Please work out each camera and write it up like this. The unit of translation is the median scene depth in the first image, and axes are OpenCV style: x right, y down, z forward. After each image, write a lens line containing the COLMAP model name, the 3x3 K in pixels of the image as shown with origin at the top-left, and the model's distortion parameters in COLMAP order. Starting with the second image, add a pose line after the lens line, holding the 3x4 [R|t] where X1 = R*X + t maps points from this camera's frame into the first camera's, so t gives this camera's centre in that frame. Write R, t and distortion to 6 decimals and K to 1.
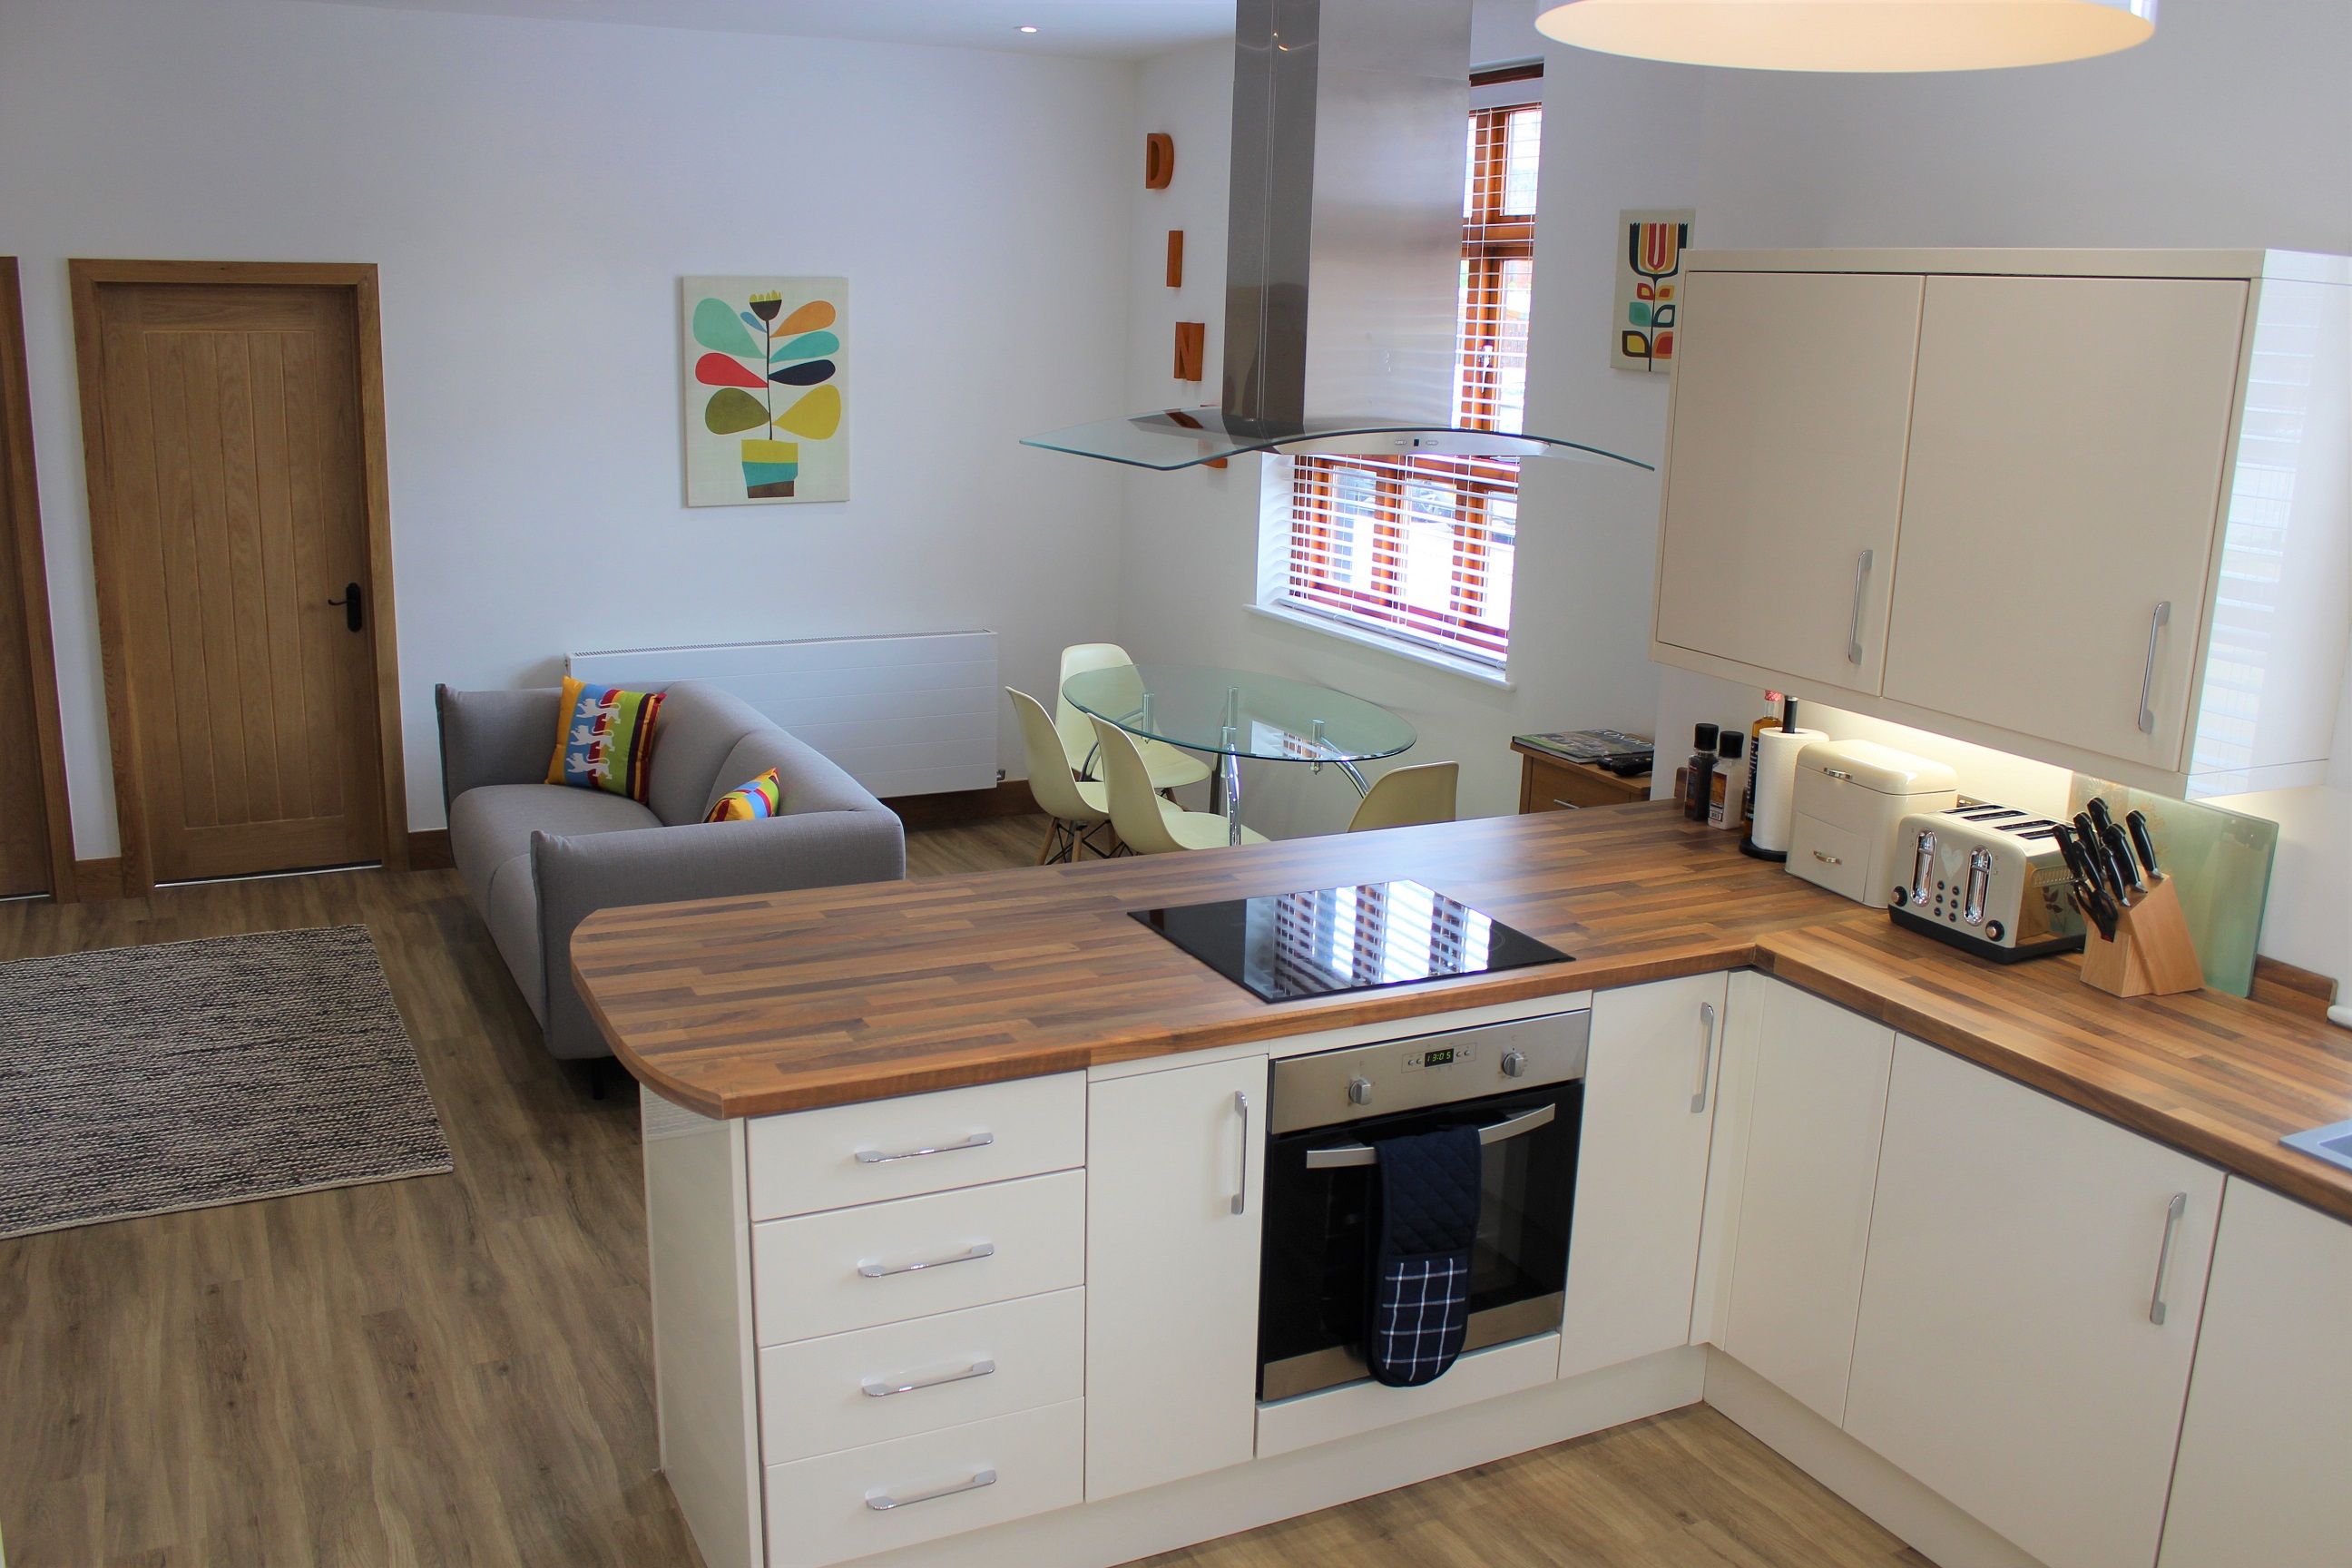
lens RADIAL K [[2054.0, 0, 1219.5], [0, 2054.0, 776.6], [0, 0, 1]] dist [0.008639, 0.008458]
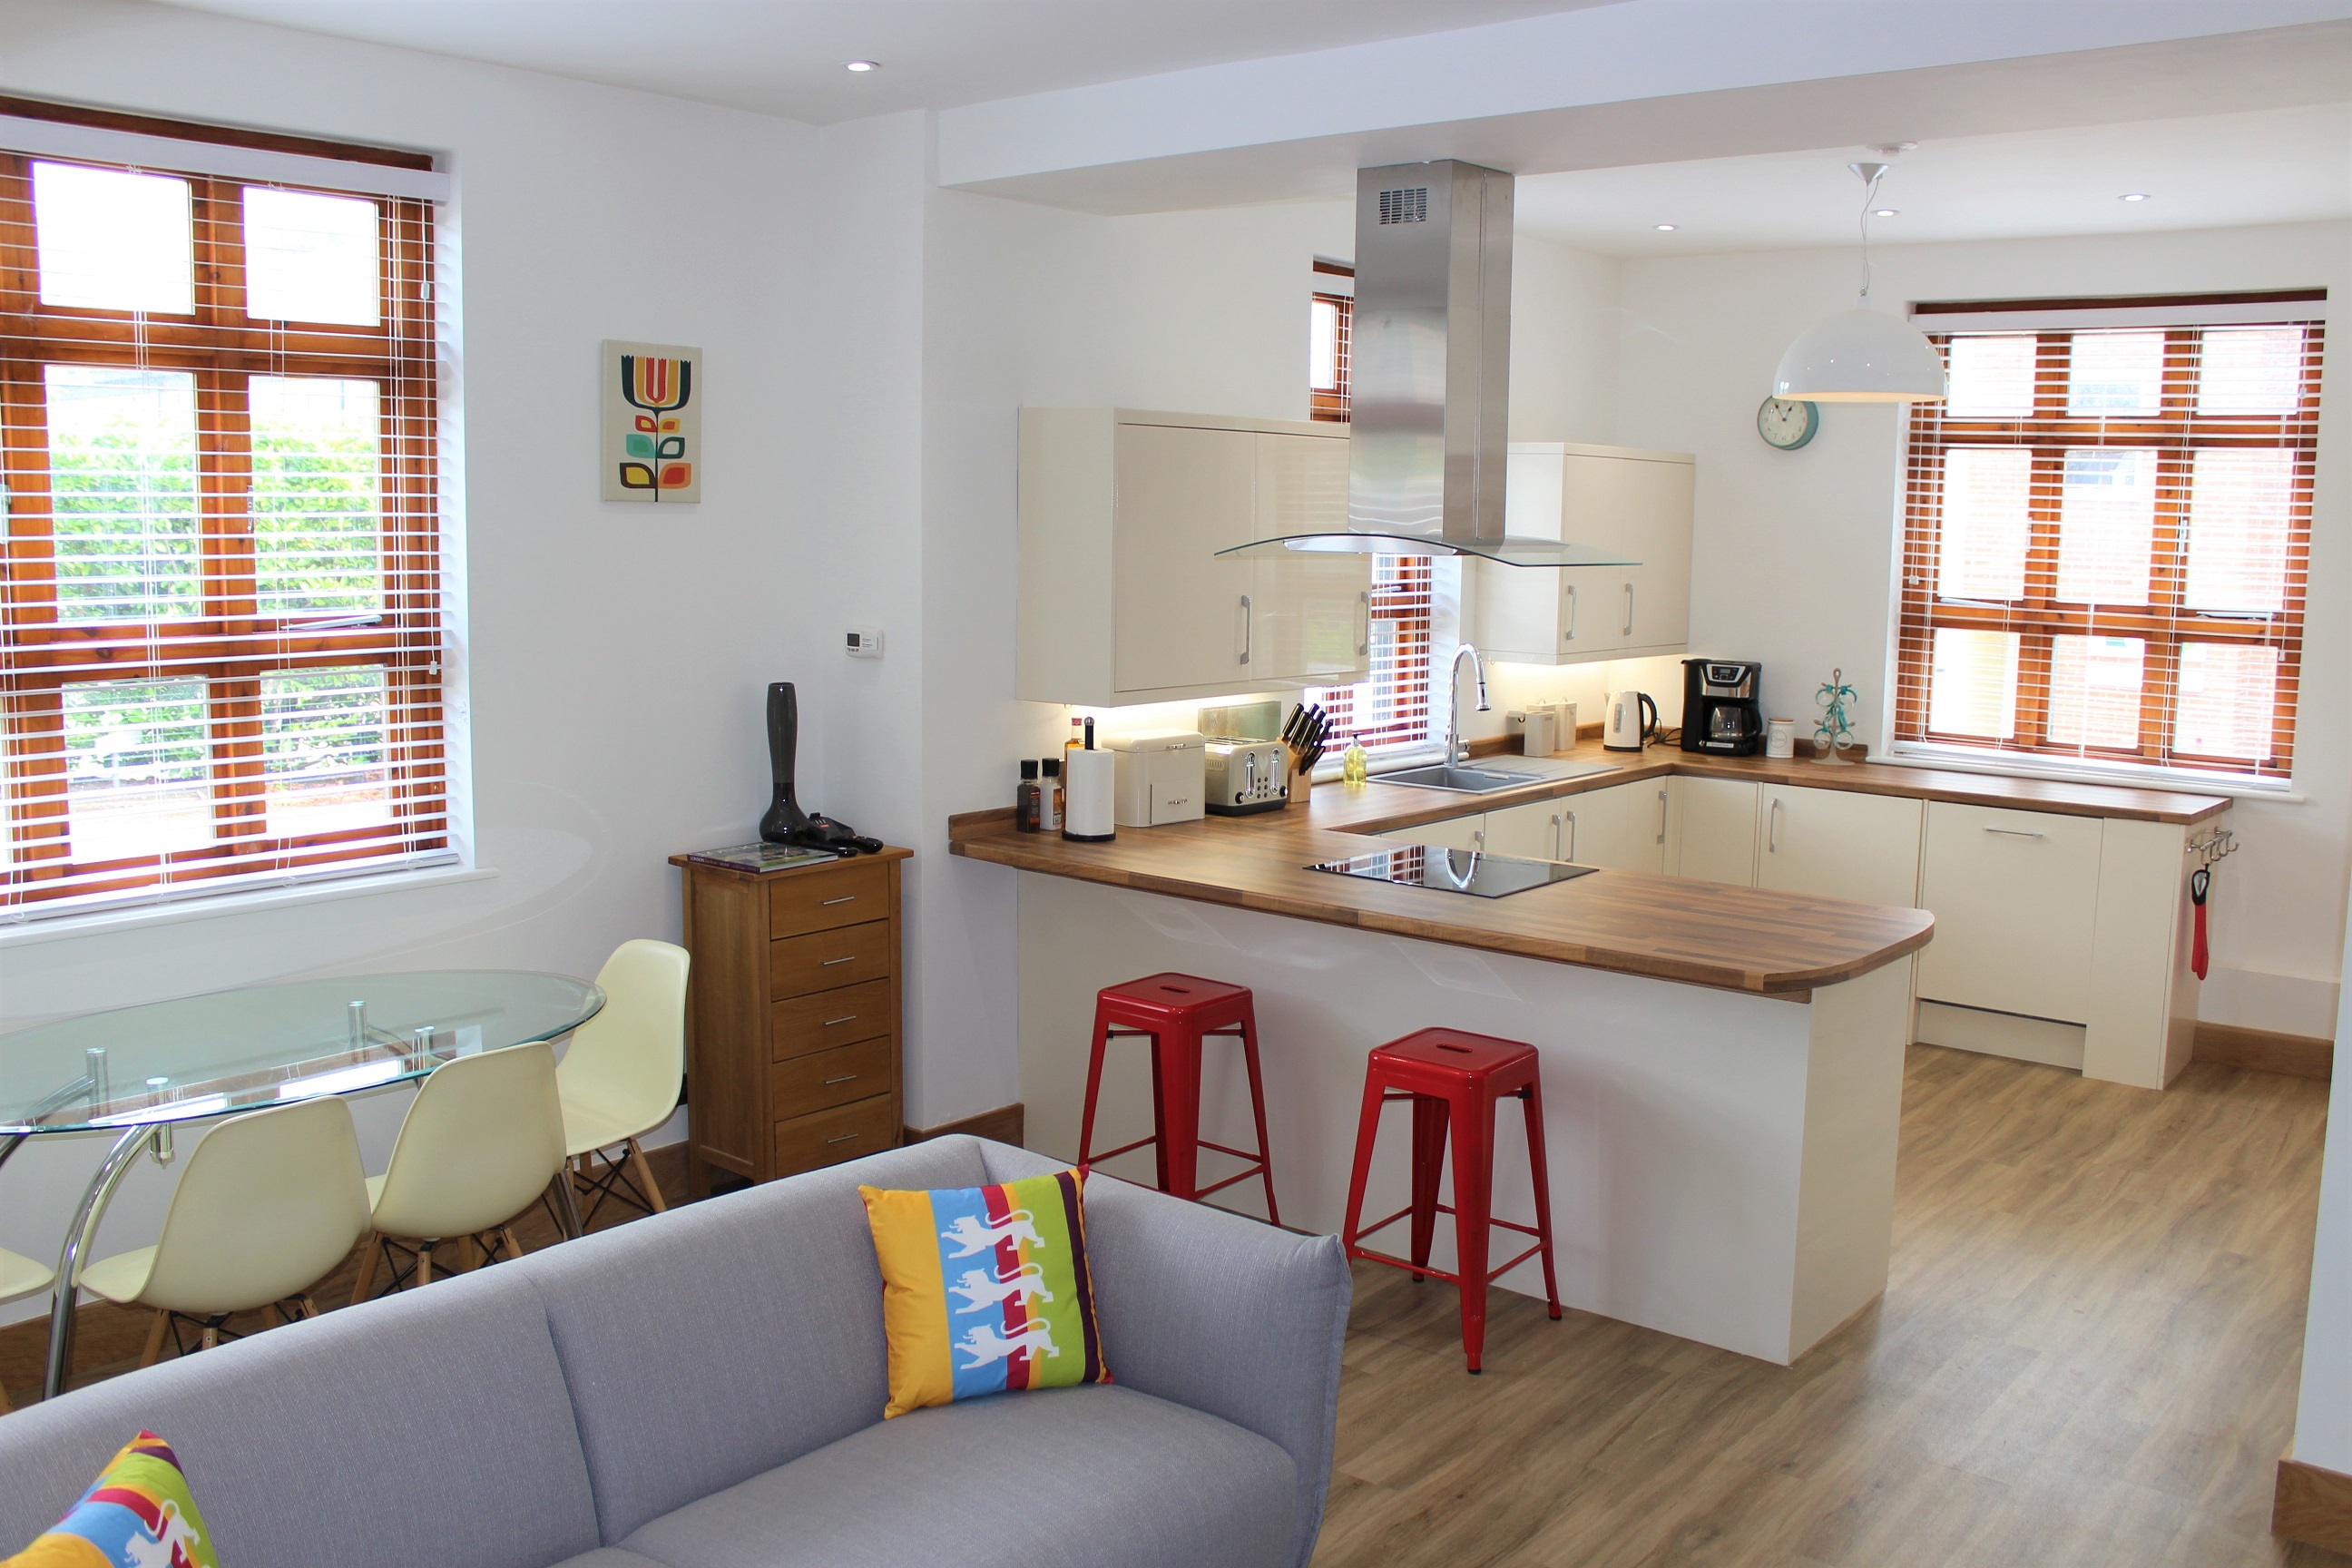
lens RADIAL K [[2054.0, 0, 1219.5], [0, 2054.0, 776.6], [0, 0, 1]] dist [0.008639, 0.008458]
pose [[-0.407307, -0.162721, 0.898678, -0.839126], [0.186327, 0.948498, 0.256190, -0.277650], [-0.894082, 0.271796, -0.356011, 1.153954]]
